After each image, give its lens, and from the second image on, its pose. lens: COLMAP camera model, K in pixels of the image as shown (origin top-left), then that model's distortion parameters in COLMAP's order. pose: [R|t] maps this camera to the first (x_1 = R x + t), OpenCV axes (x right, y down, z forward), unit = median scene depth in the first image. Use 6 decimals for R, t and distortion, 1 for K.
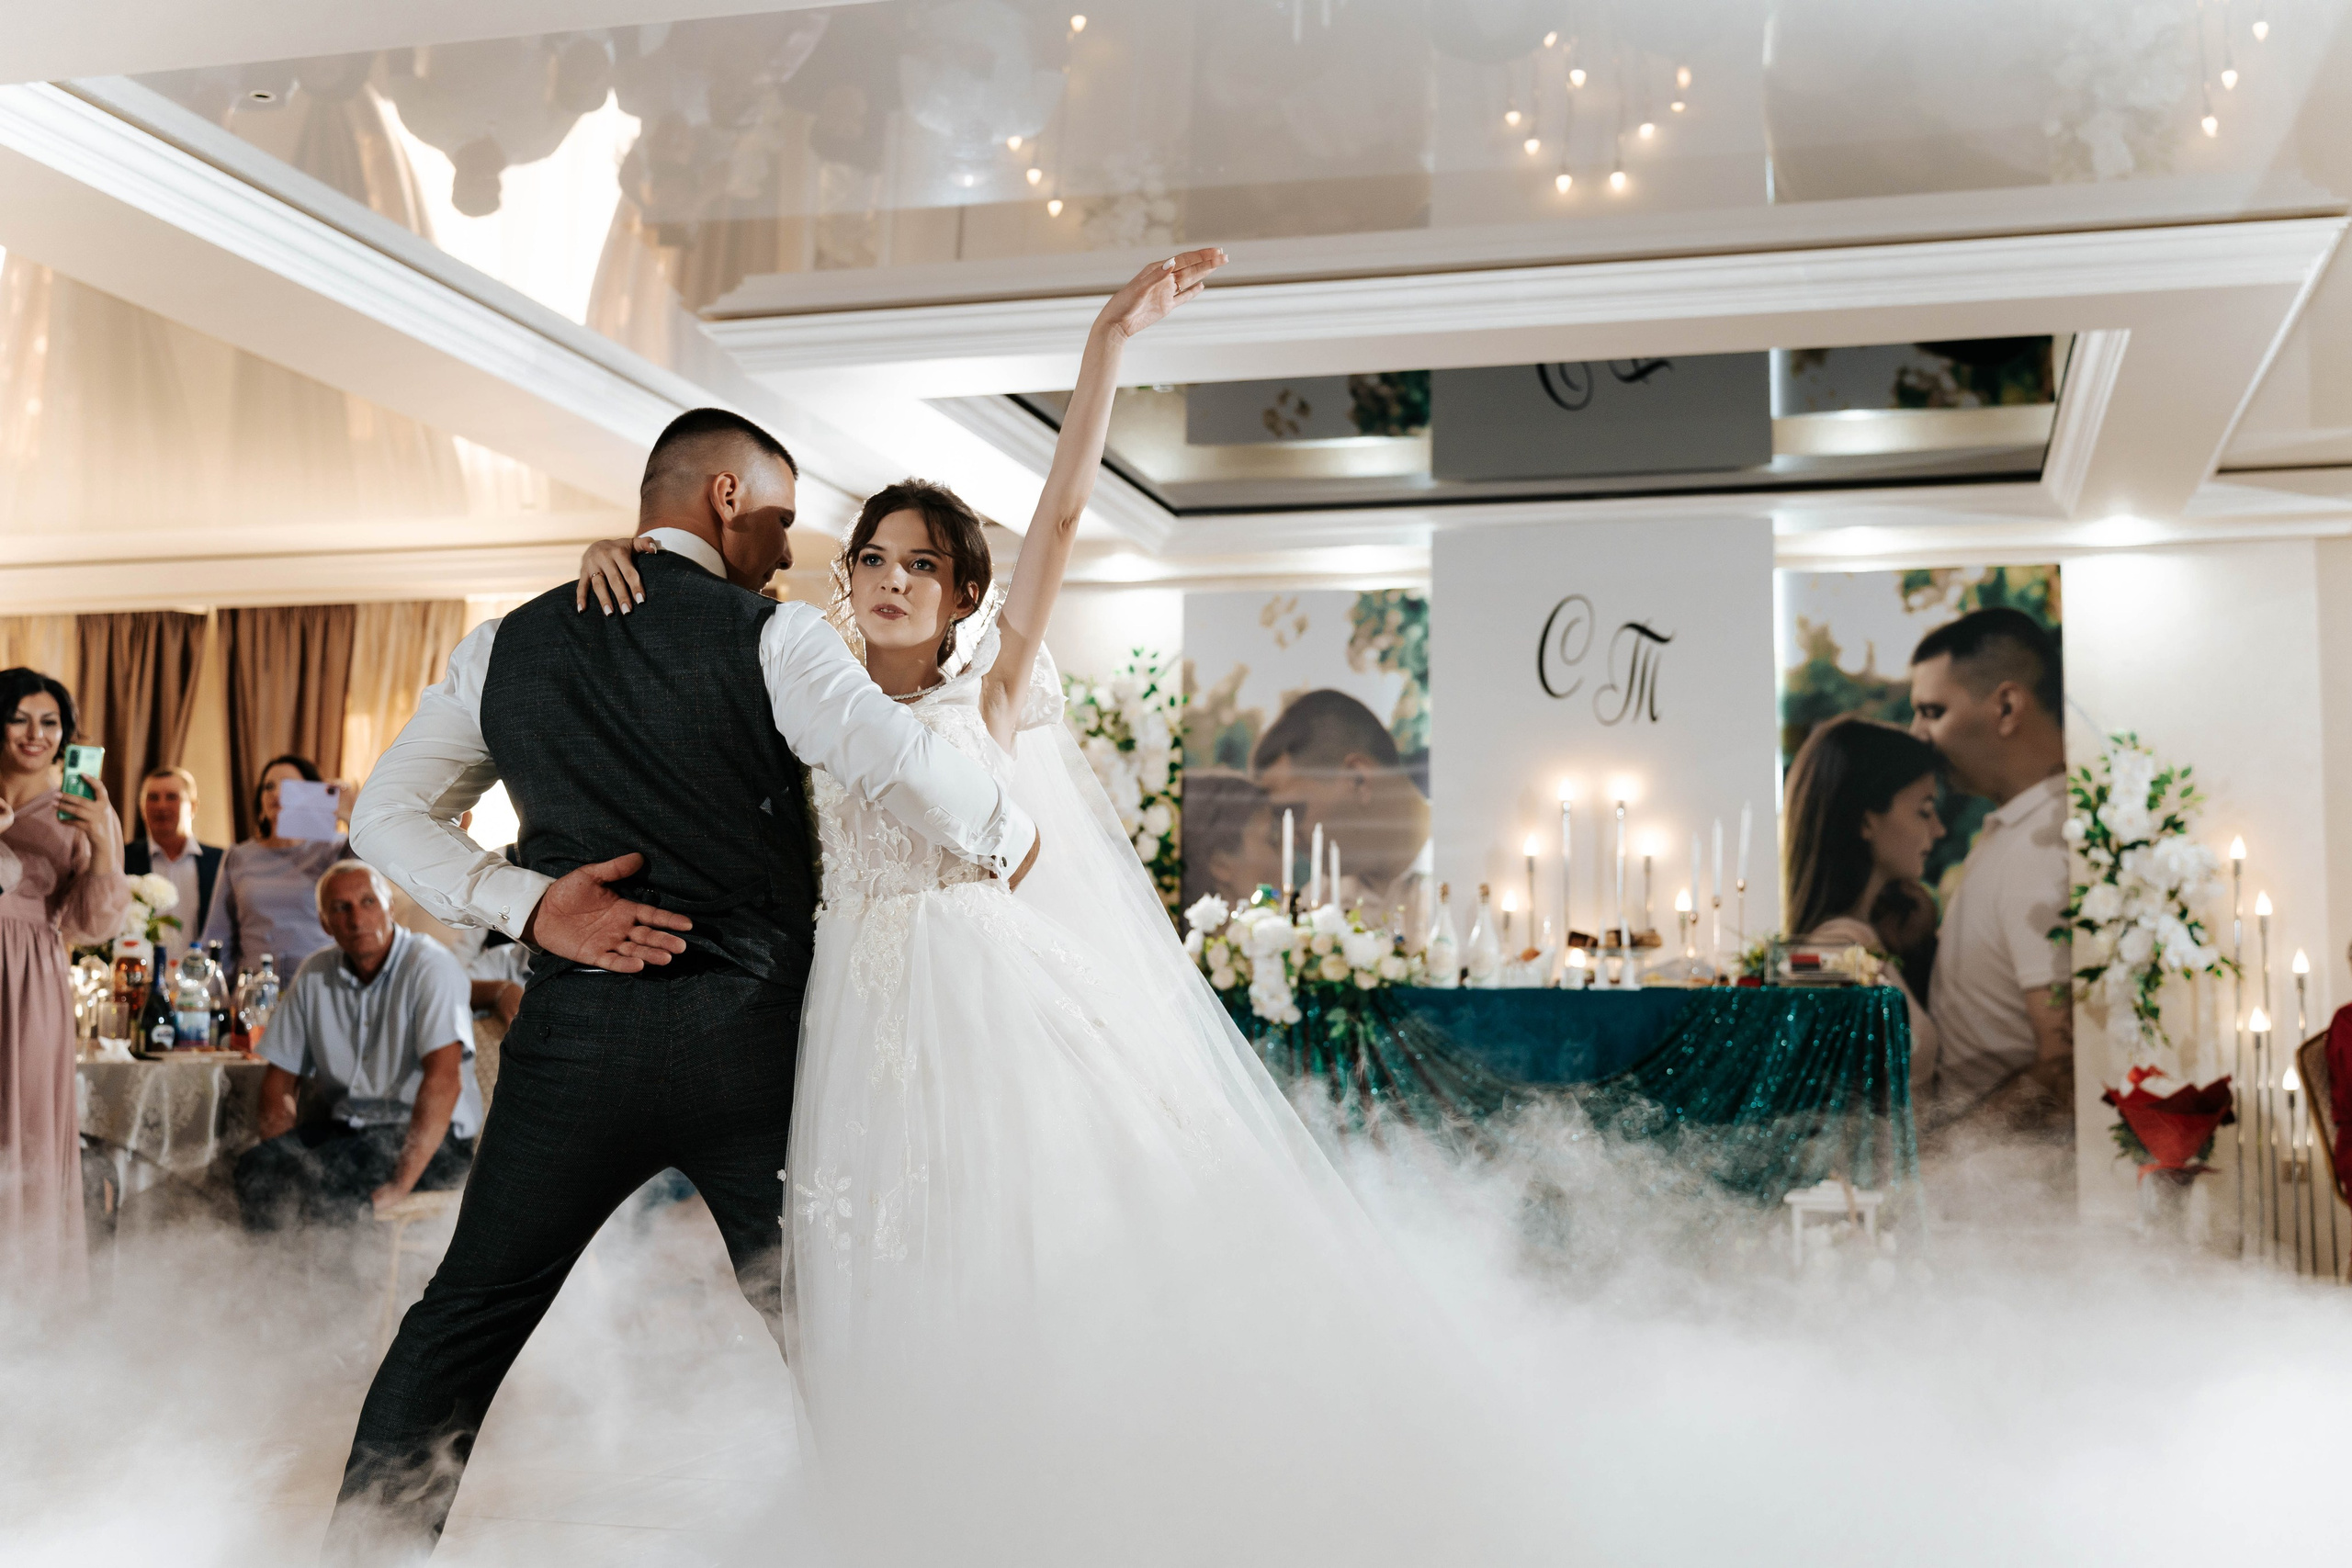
lens RADIAL K [[2715.4, 0, 1153.5], [0, 2715.4, 770.0], [0, 0, 1]] dist [-0.002517, 0.000000]
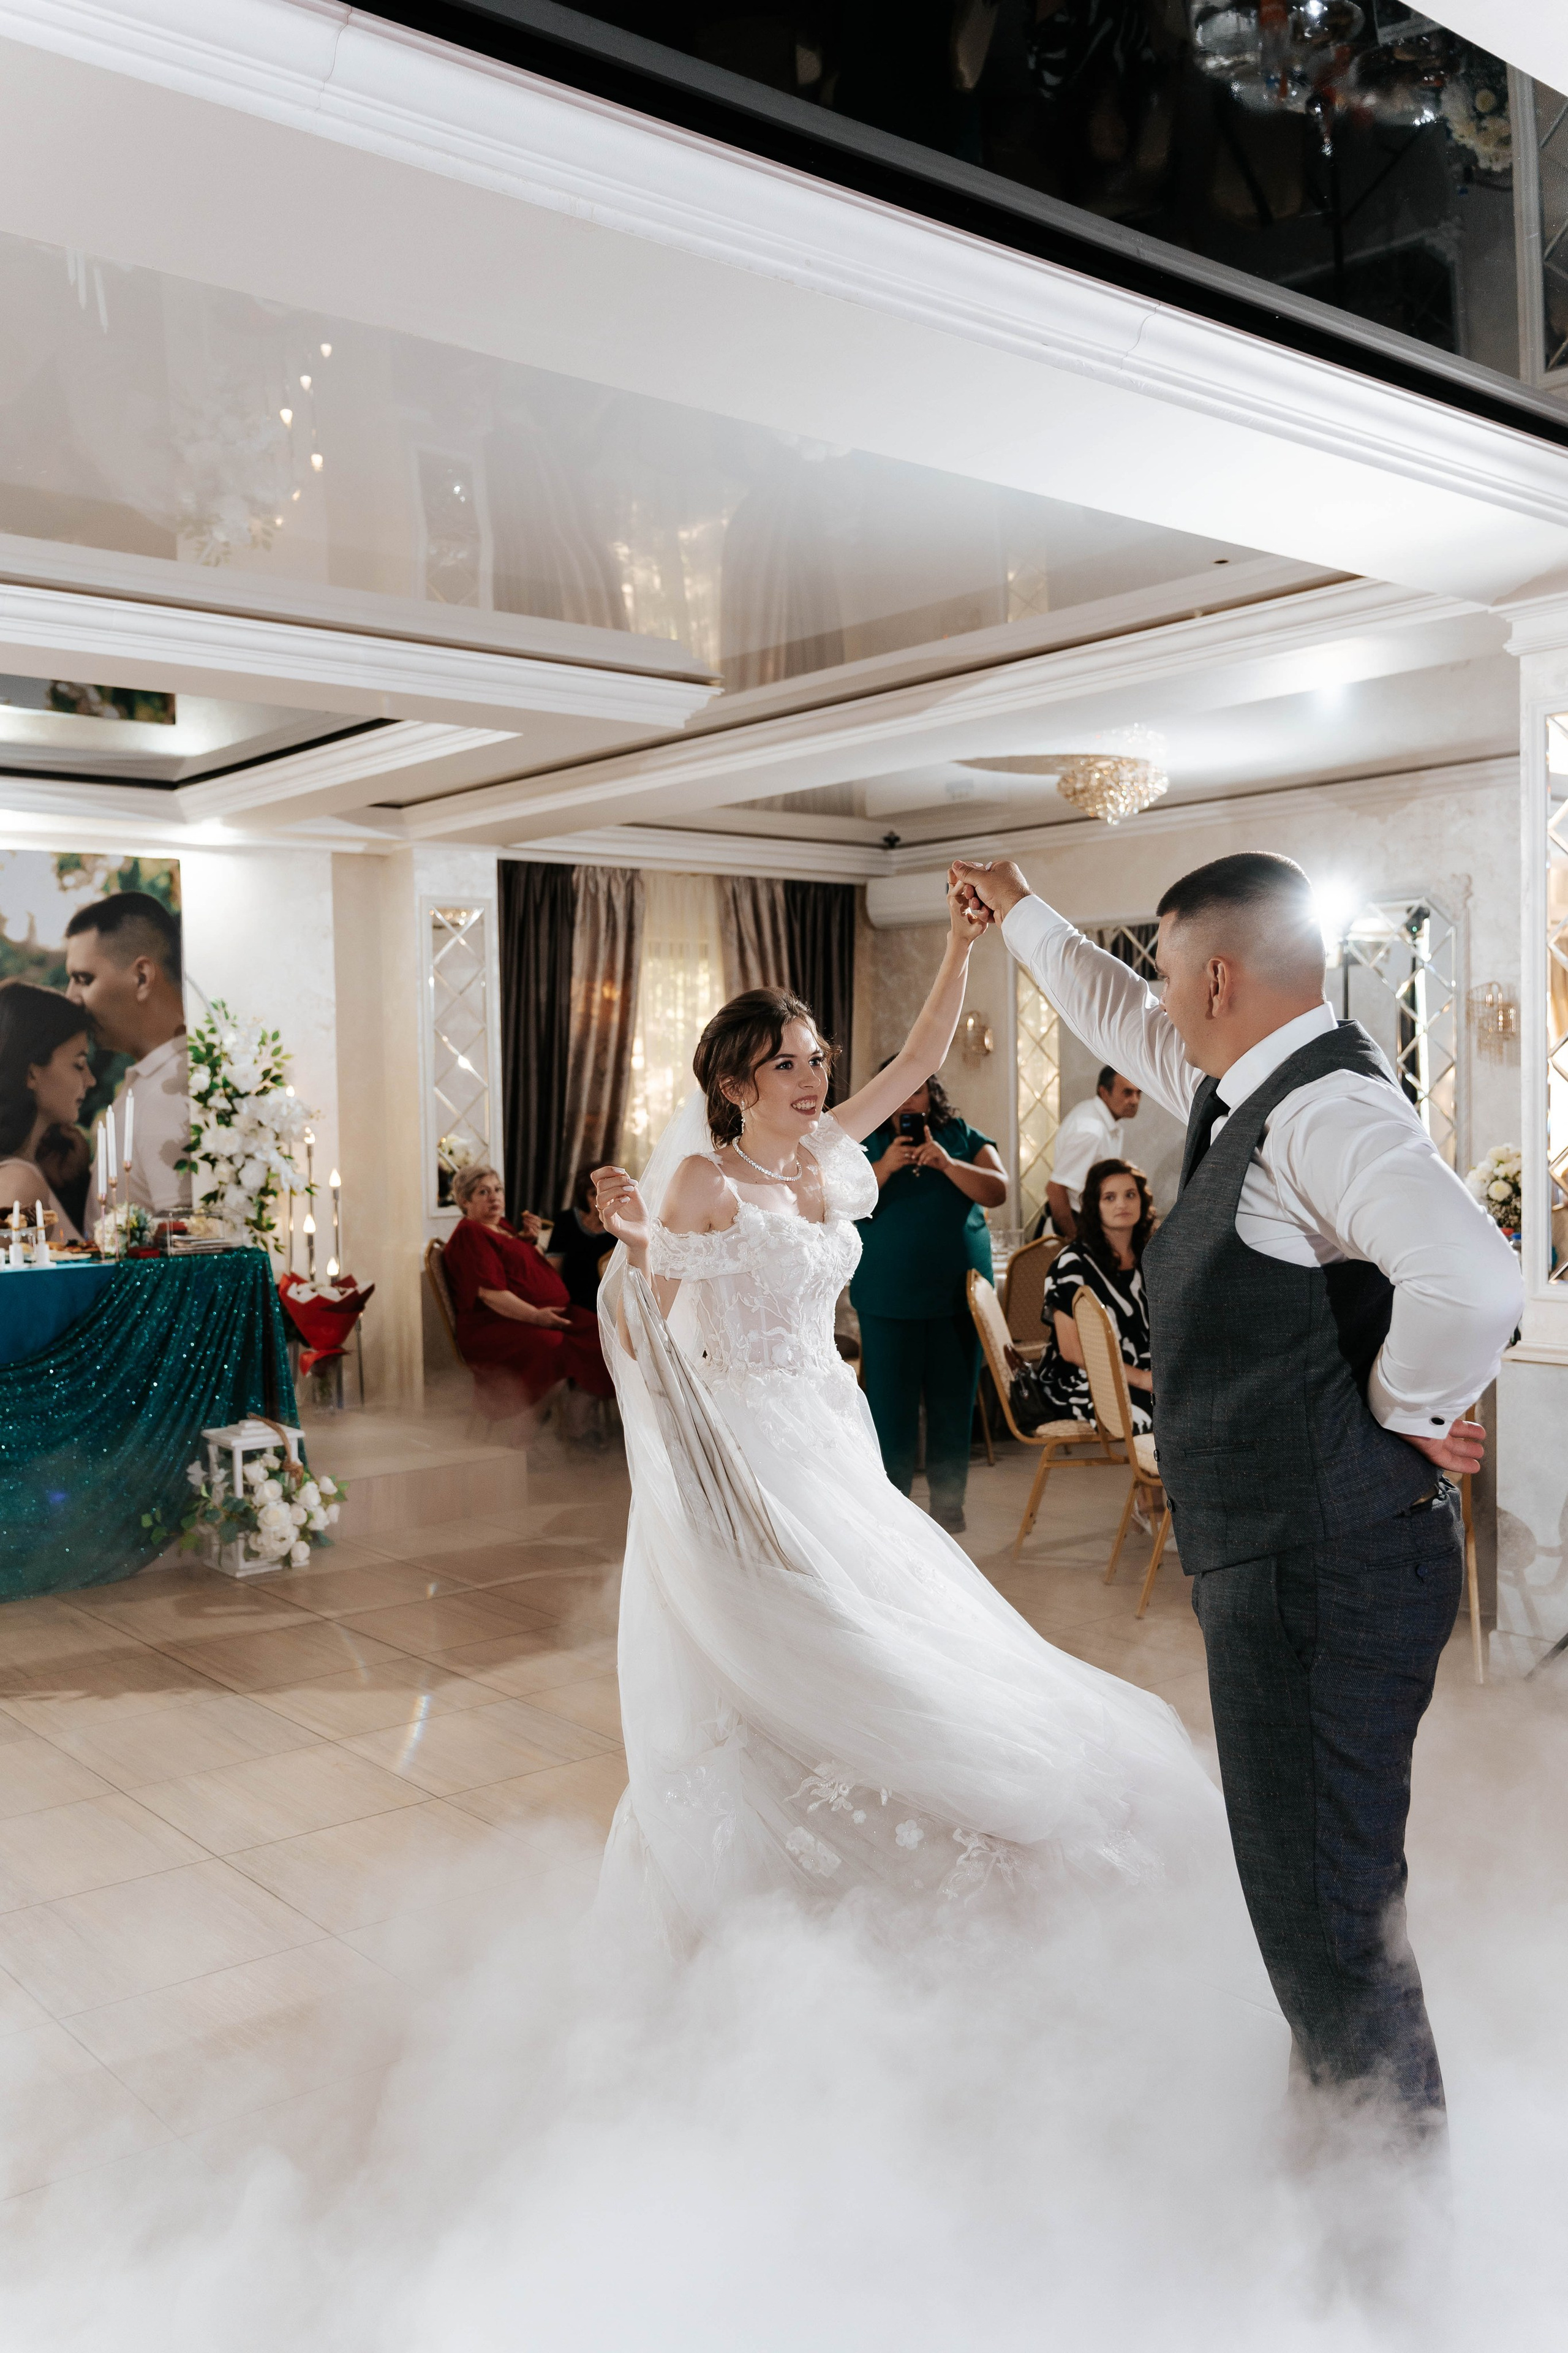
lens RADIAL K [[2015.9, 0, 792.5], [0, 2015.9, 1163.6], [0, 0, 1]] dist [-0.059761, -0.005956]
pose [[0.575200, -0.046956, 0.816664, -0.243582], [-0.056081, 0.993738, 0.096637, -0.042720], [-0.816088, -0.101385, 0.568965, 0.254421]]
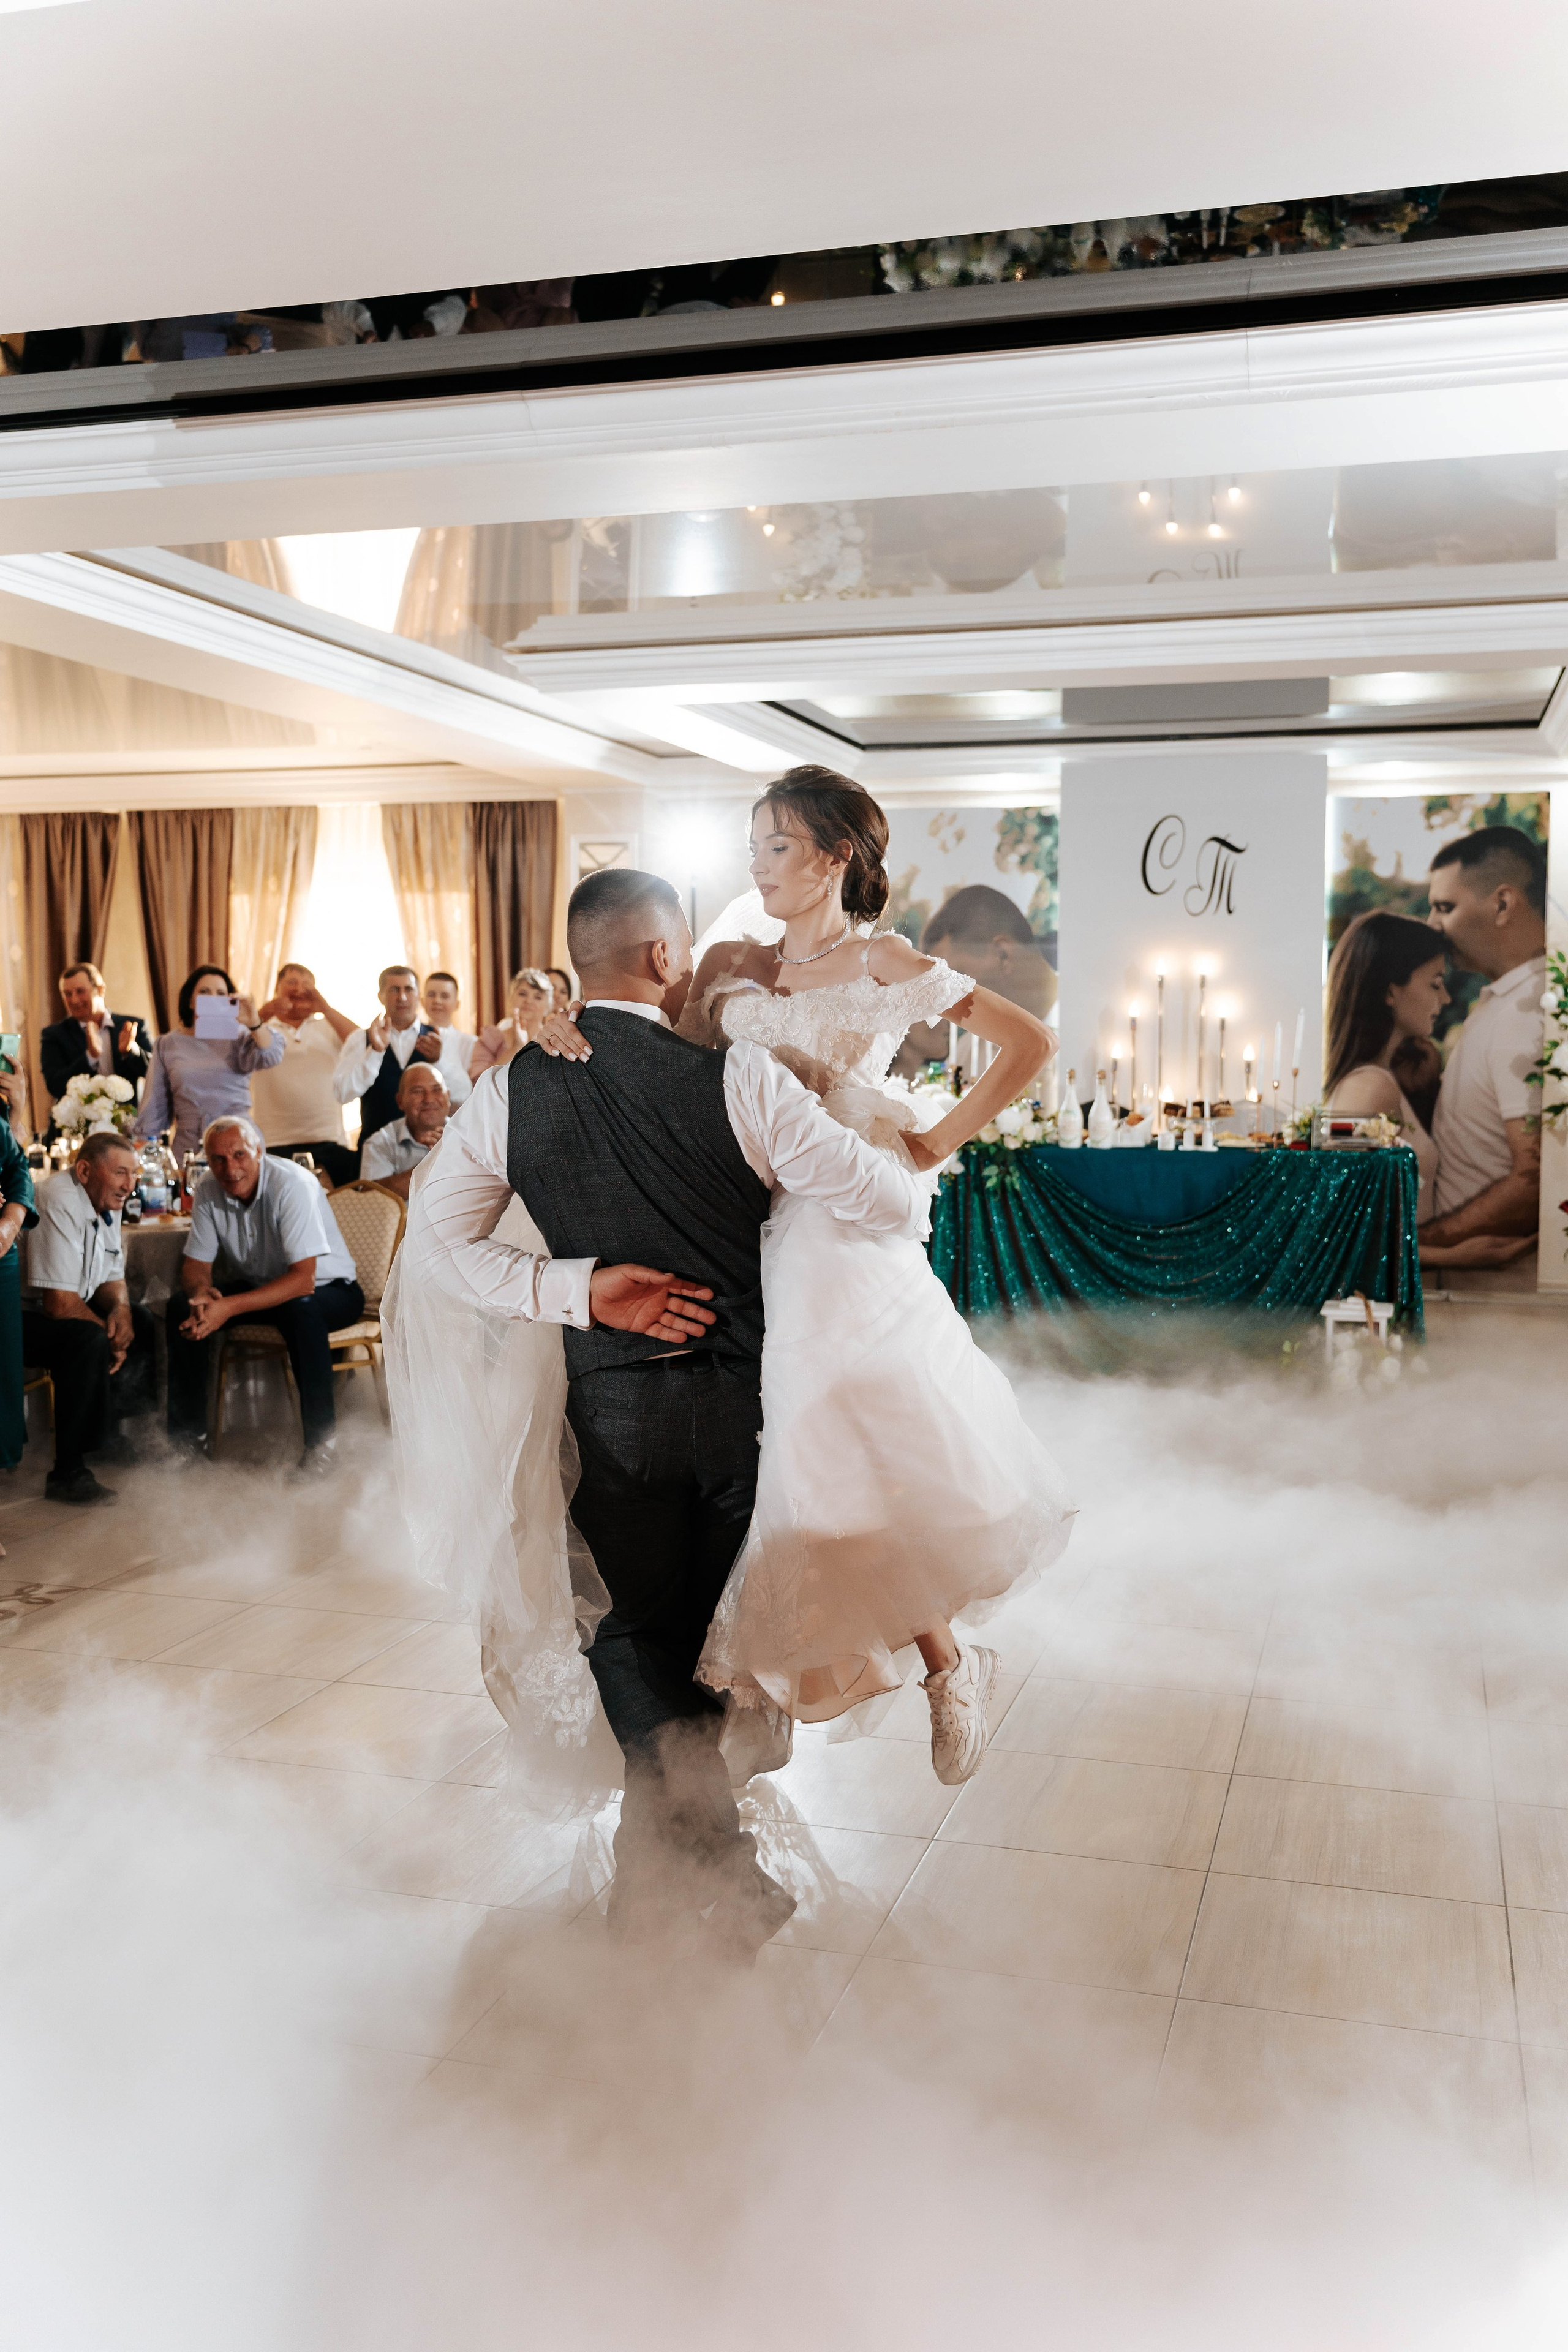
lens RADIAL K [[2091.7, 0, 782.0], [0, 2091.7, 1176.9], [0, 0, 1]] dist [0.012986, -0.005428]
pose [[0.999755, -0.004993, -0.021578, -0.011008], [0.008499, 0.986155, 0.165609, -0.063335], [0.020452, -0.165751, 0.985955, -0.022228]]
